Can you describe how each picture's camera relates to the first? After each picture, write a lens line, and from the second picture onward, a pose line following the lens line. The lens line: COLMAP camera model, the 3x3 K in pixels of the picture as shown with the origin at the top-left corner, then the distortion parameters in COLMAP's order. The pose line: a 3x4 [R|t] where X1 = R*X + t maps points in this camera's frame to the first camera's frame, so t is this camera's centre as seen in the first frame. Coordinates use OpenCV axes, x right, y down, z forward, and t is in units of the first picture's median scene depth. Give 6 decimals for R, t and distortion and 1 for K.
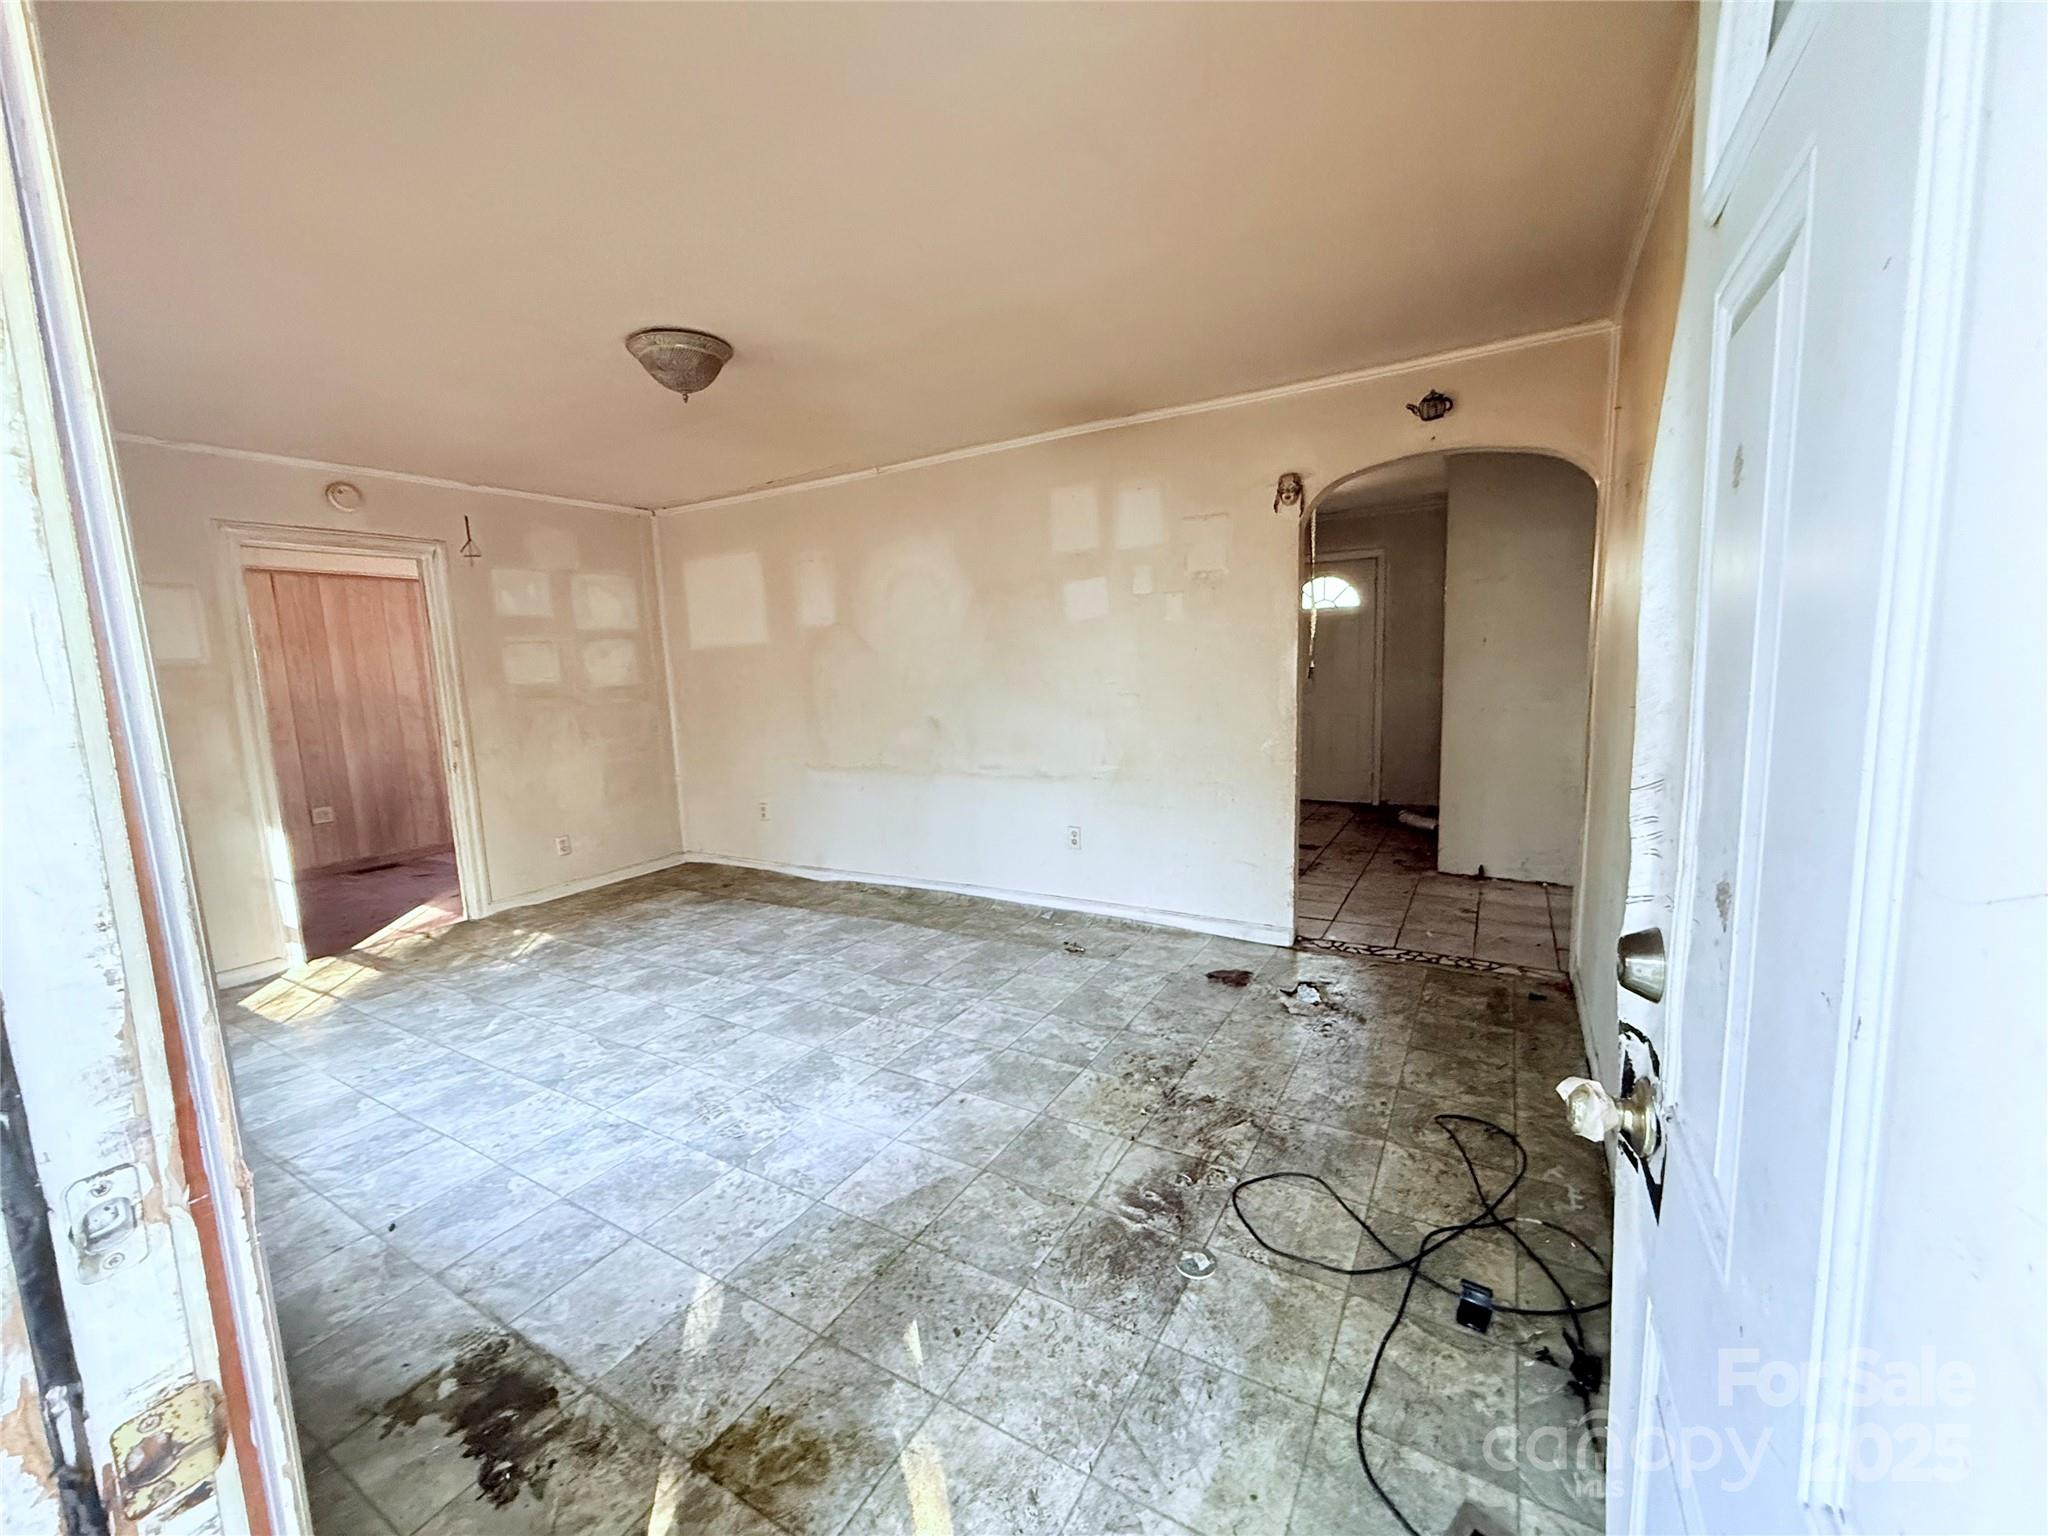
lens RADIAL K [[816.1, 0, 1021.3], [0, 816.1, 763.5], [0, 0, 1]] dist [-0.000733, 0.000041]
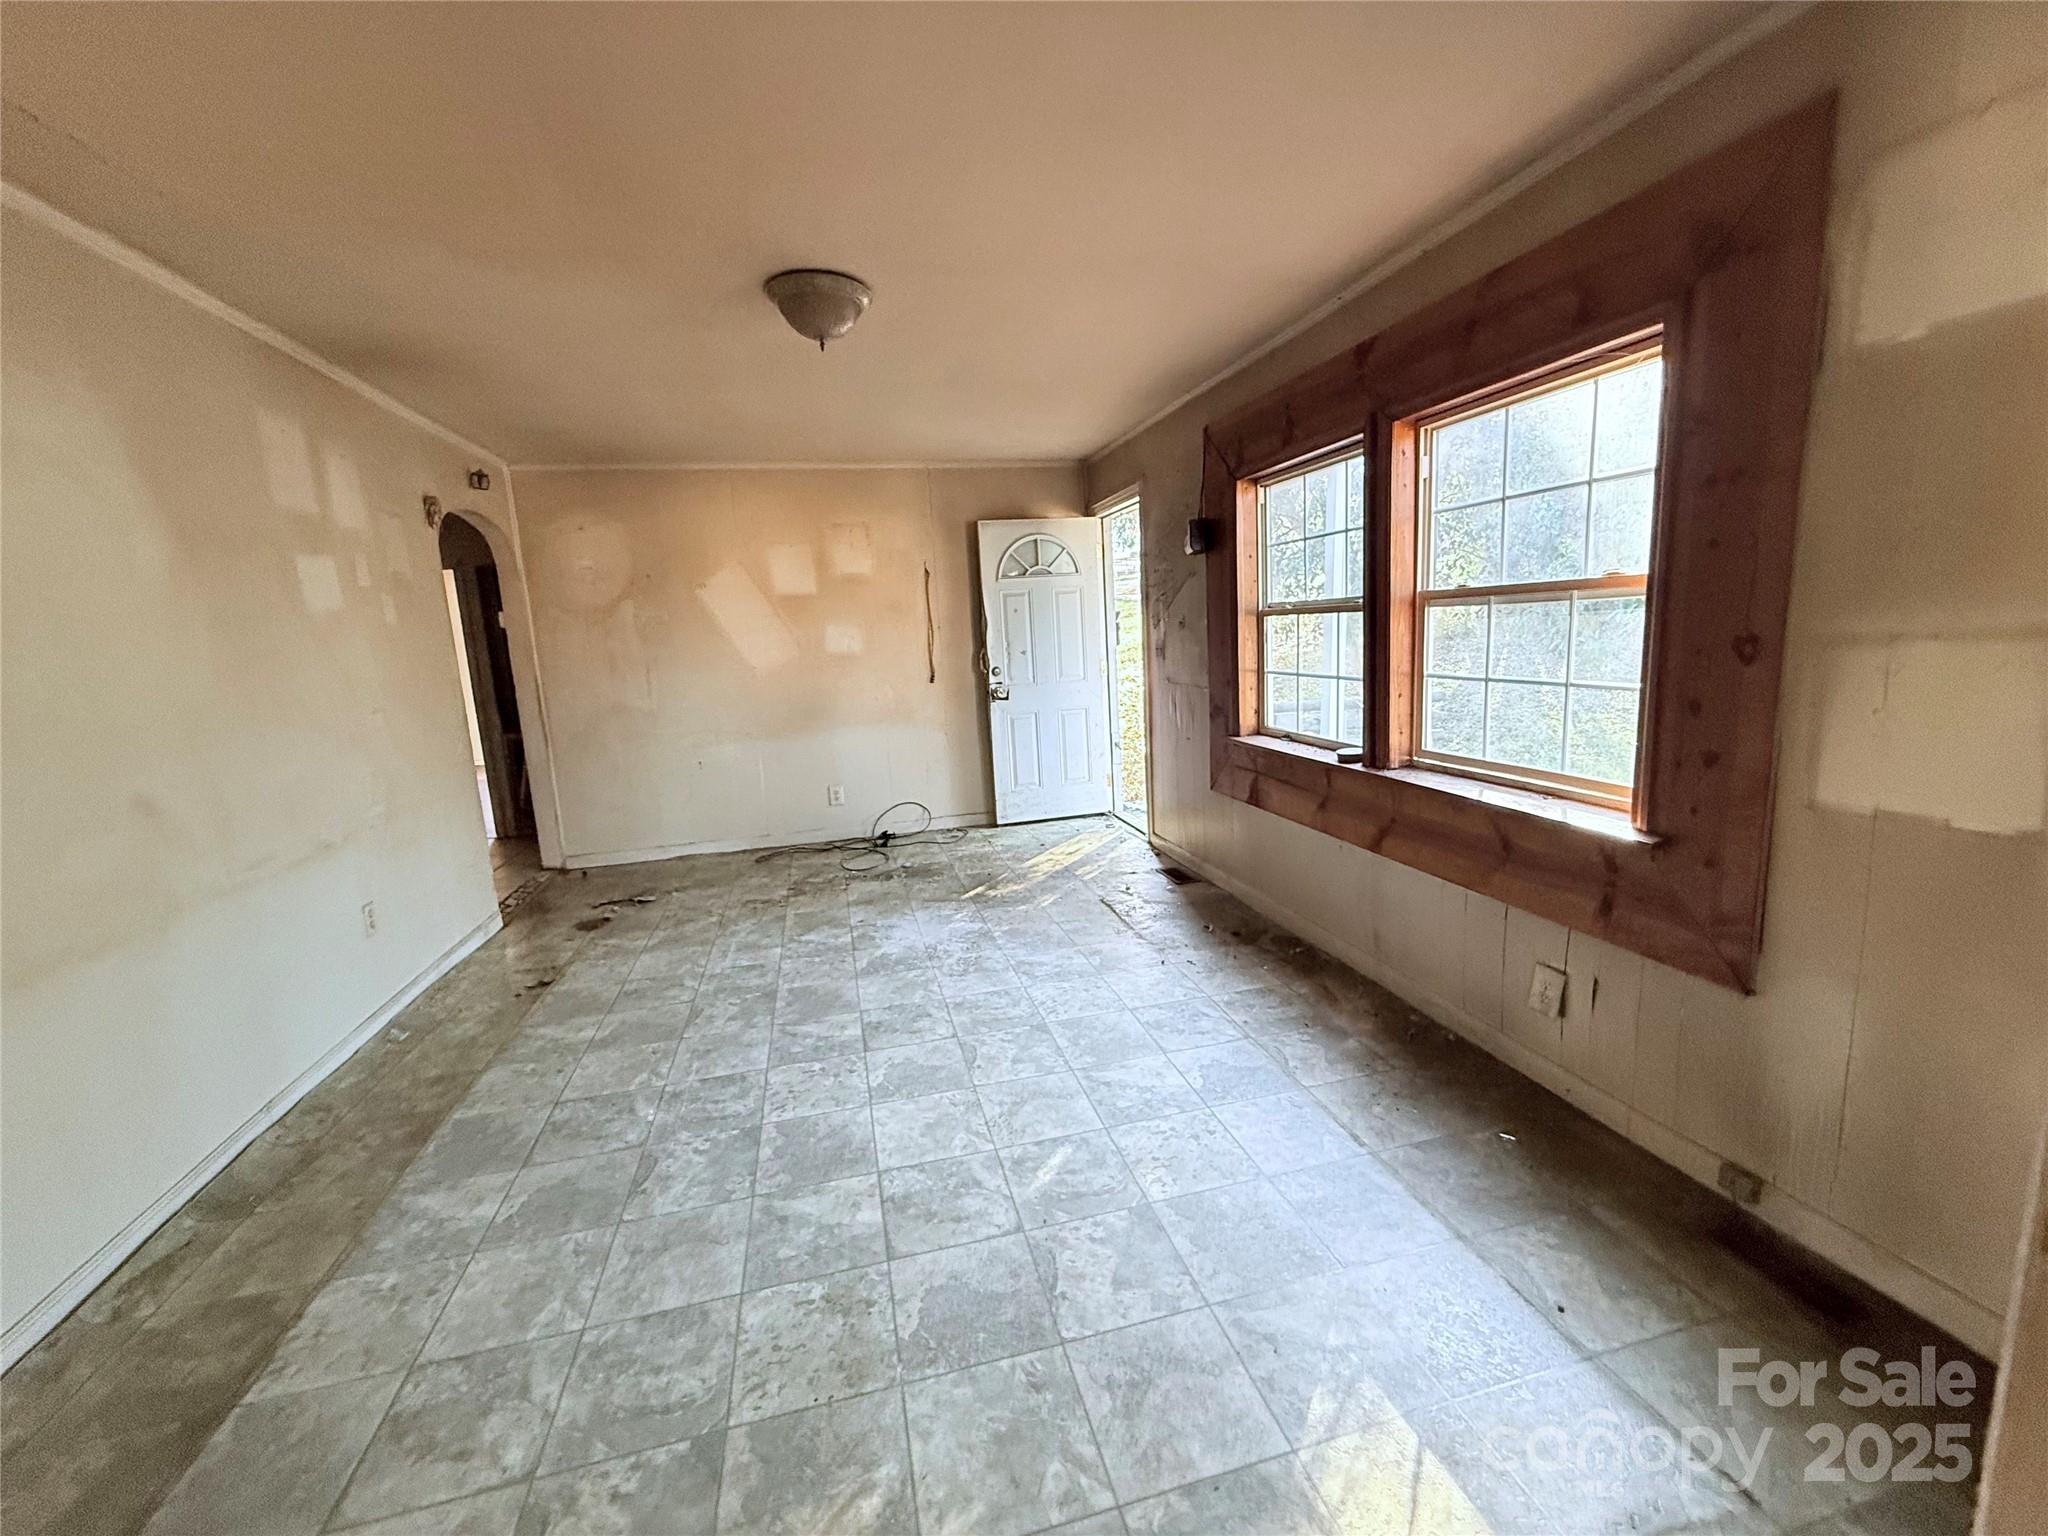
lens RADIAL K [[816.1, 0, 1021.3], [0, 816.1, 763.5], [0, 0, 1]] dist [-0.000733, 0.000041]
pose [[-0.697630, -0.042584, 0.715192, -1.053379], [0.170526, 0.959676, 0.223479, -0.127230], [-0.695869, 0.277865, -0.662237, 1.324612]]
